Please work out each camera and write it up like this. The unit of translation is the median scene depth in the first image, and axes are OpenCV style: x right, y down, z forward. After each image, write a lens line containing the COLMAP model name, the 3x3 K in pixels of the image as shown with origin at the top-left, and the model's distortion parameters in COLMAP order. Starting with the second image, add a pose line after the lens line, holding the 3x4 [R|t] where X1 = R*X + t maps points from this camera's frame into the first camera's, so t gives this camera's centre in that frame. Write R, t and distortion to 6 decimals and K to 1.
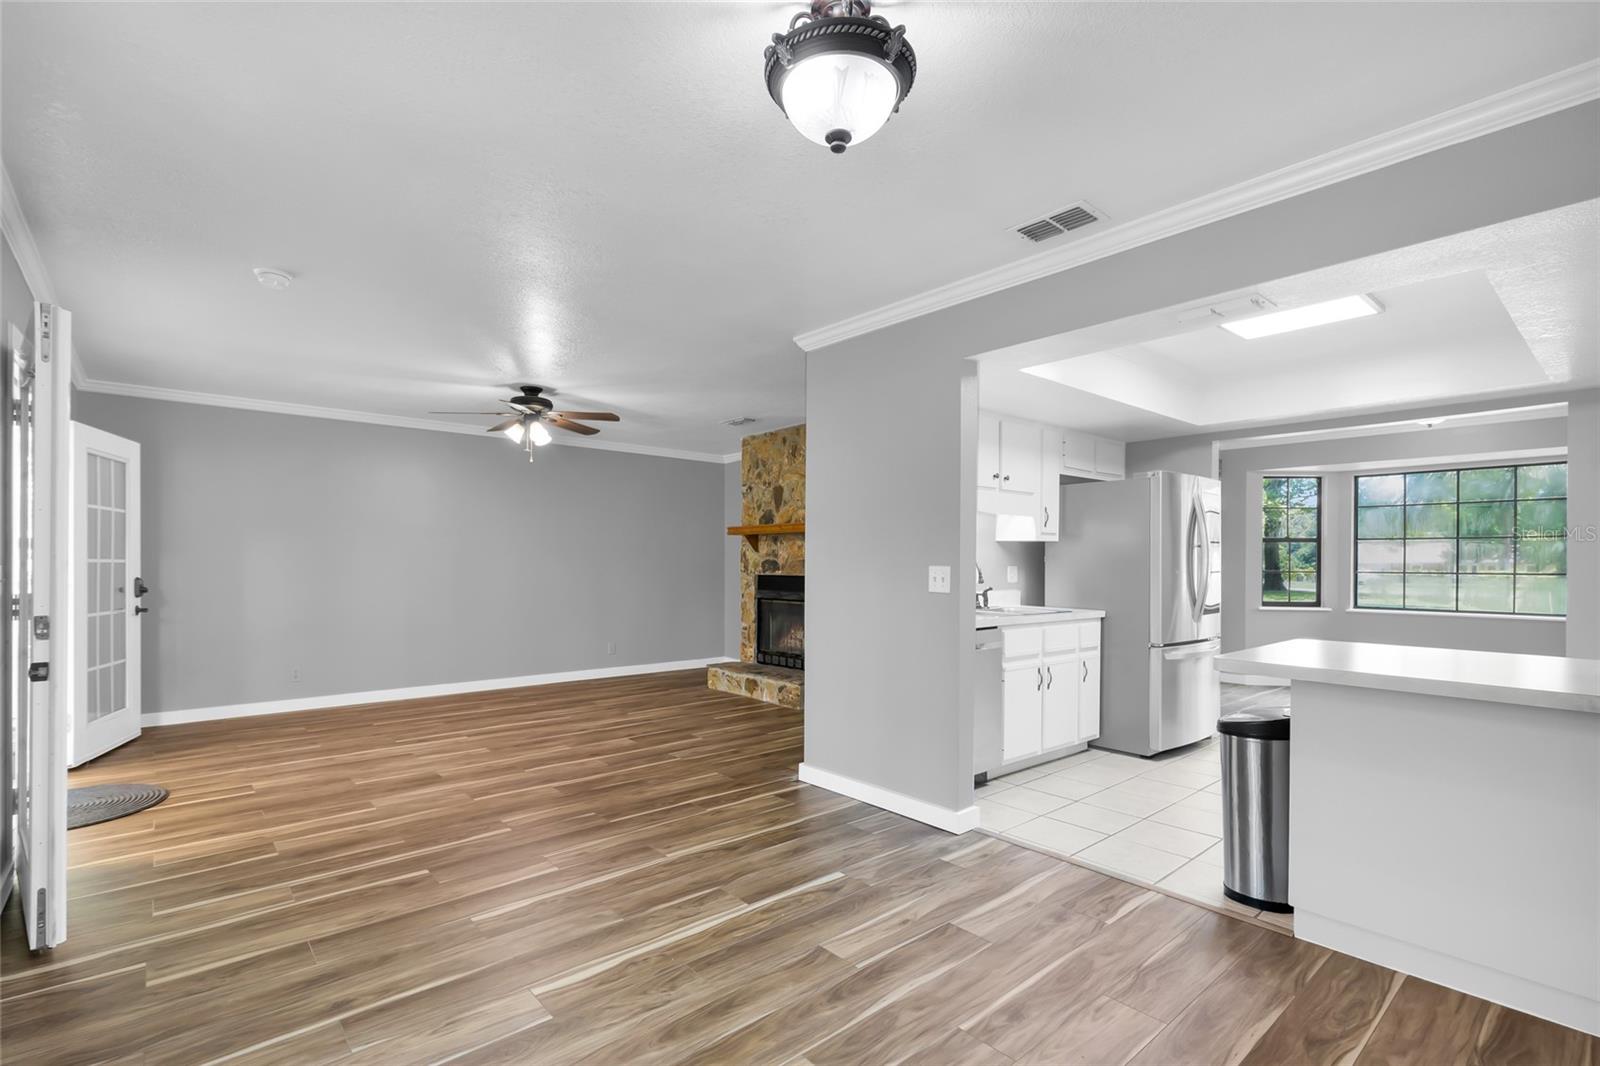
lens RADIAL K [[750.0, 0, 797.1], [0, 750.0, 561.6], [0, 0, 1]] dist [0.009691, -0.000236]
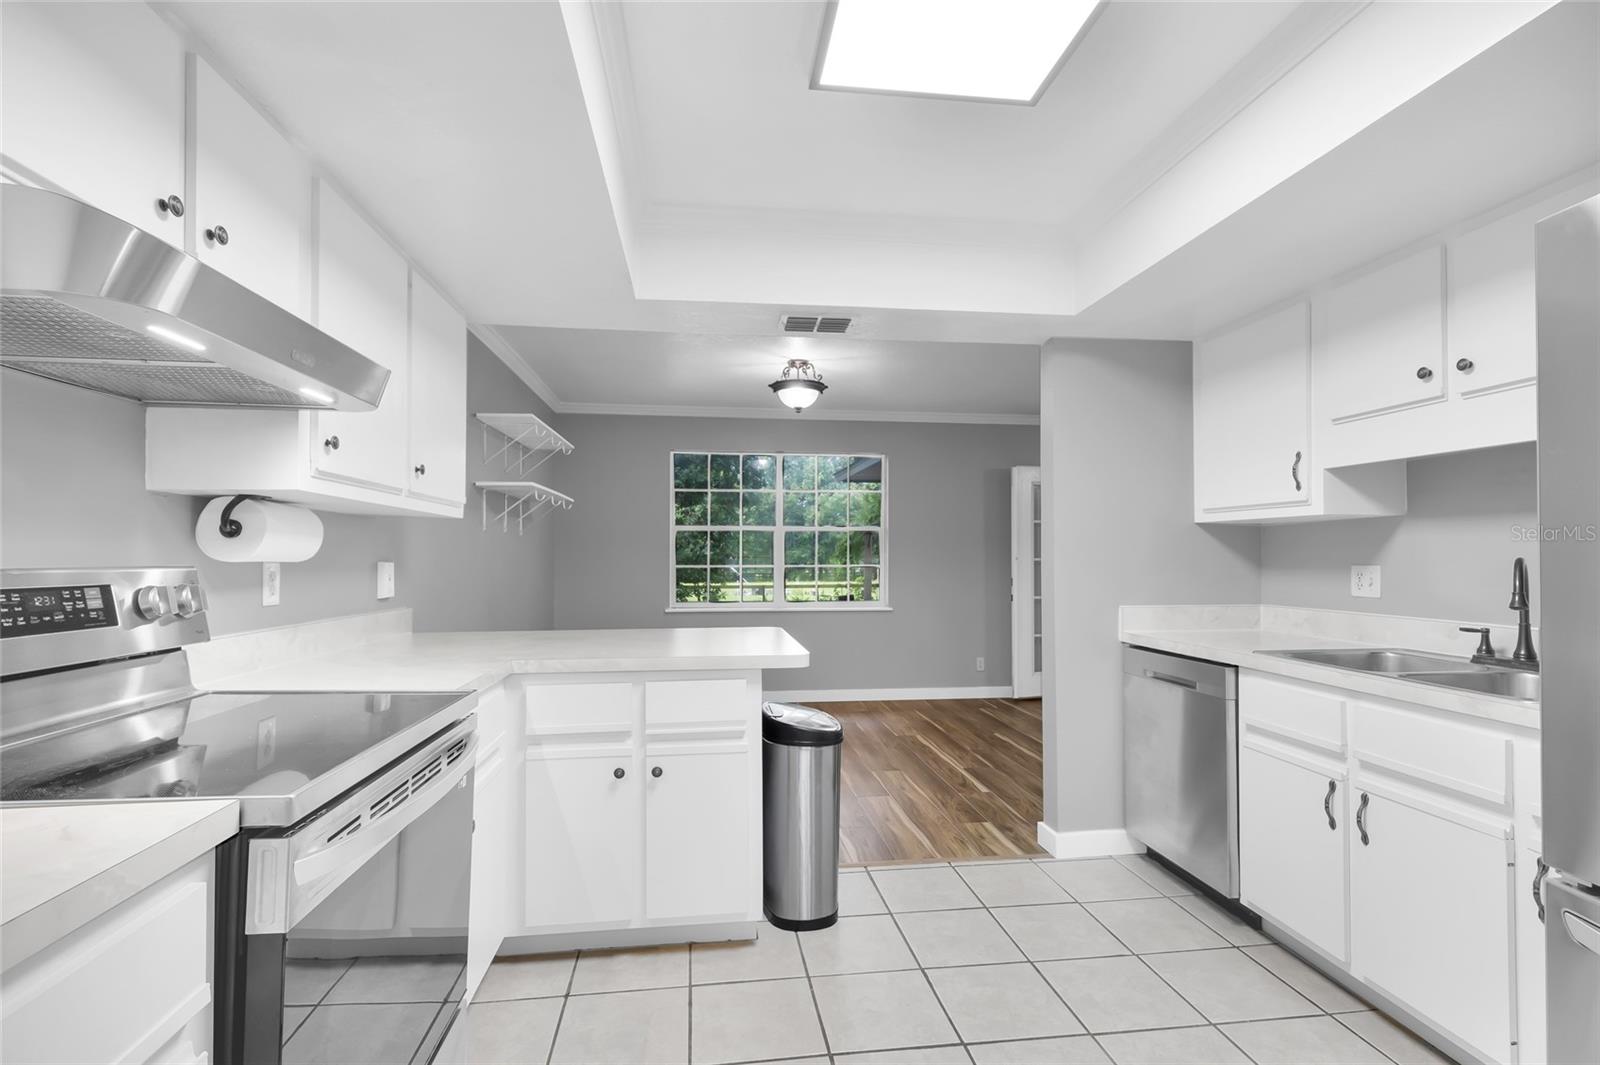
lens RADIAL K [[743.9, 0, 800.0], [0, 743.9, 532.5], [0, 0, 1]] dist [0.000640, 0.000040]
pose [[-0.550976, -0.026869, -0.834089, 0.800443], [-0.005705, 0.999579, -0.028431, -0.000597], [0.834502, -0.010907, -0.550897, 0.866619]]
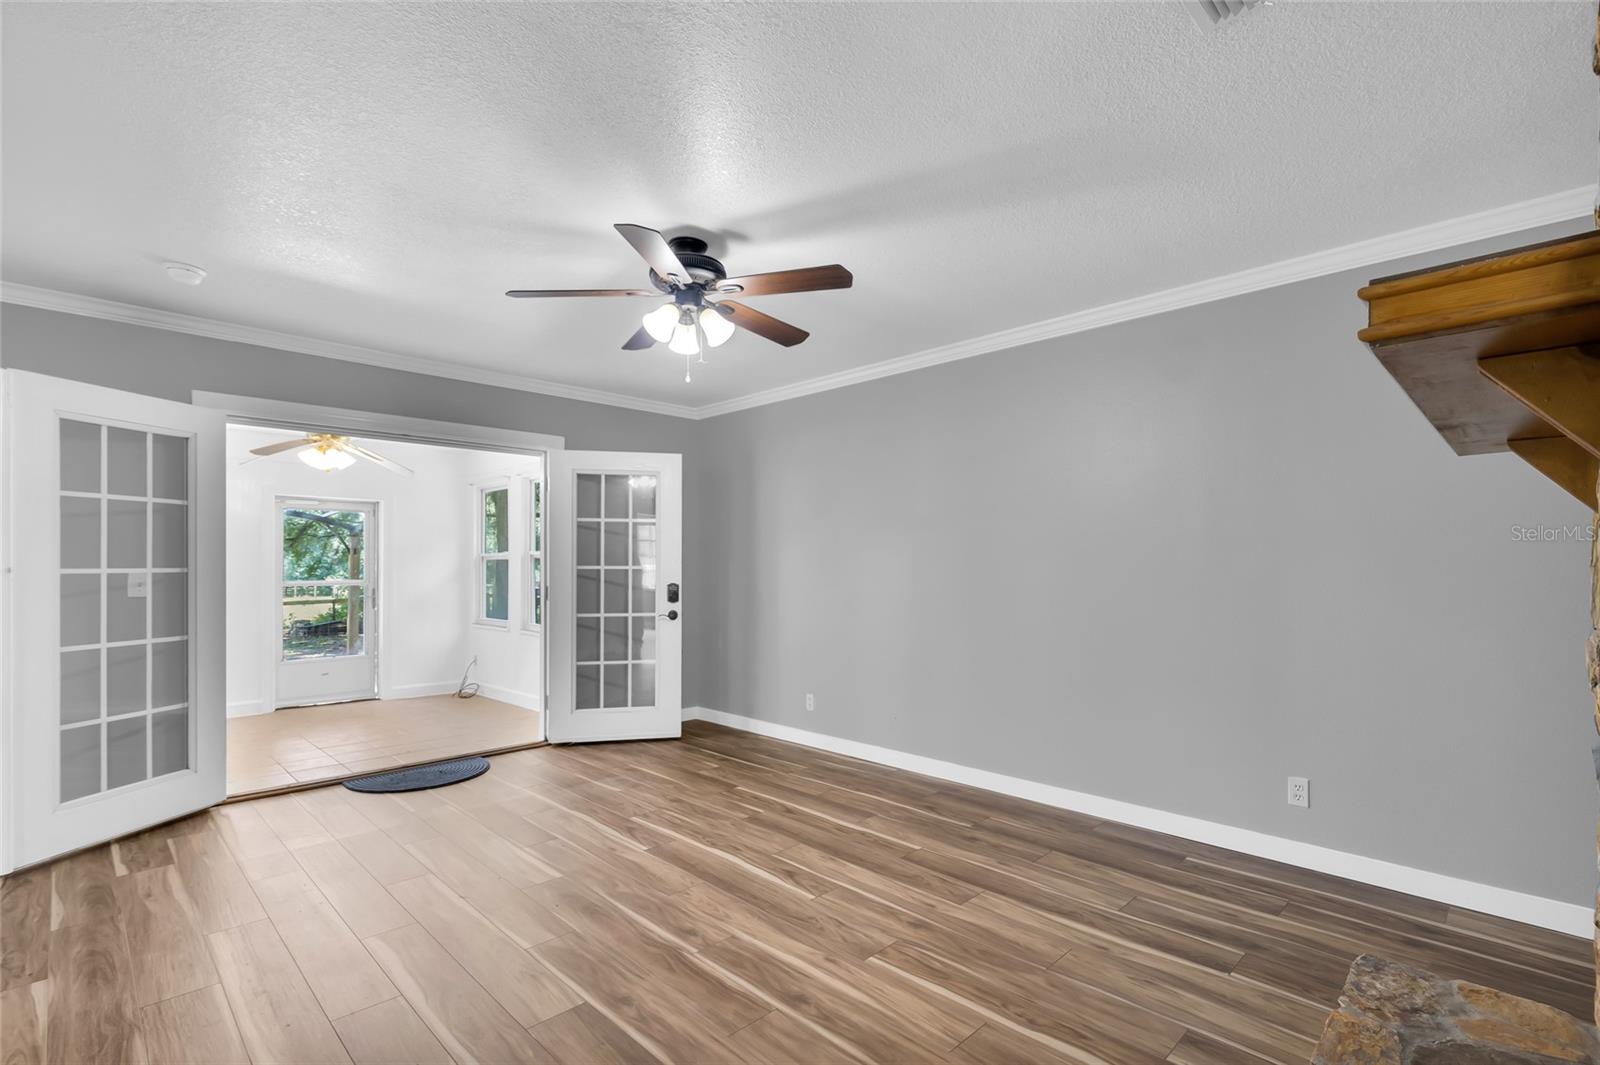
lens RADIAL K [[750.0, 0, 797.1], [0, 750.0, 561.1], [0, 0, 1]] dist [0.009691, -0.000236]
pose [[0.057050, -0.007161, -0.998346, 0.194903], [-0.000219, 0.999974, -0.007186, 0.000619], [0.998371, 0.000628, 0.057047, 1.132497]]
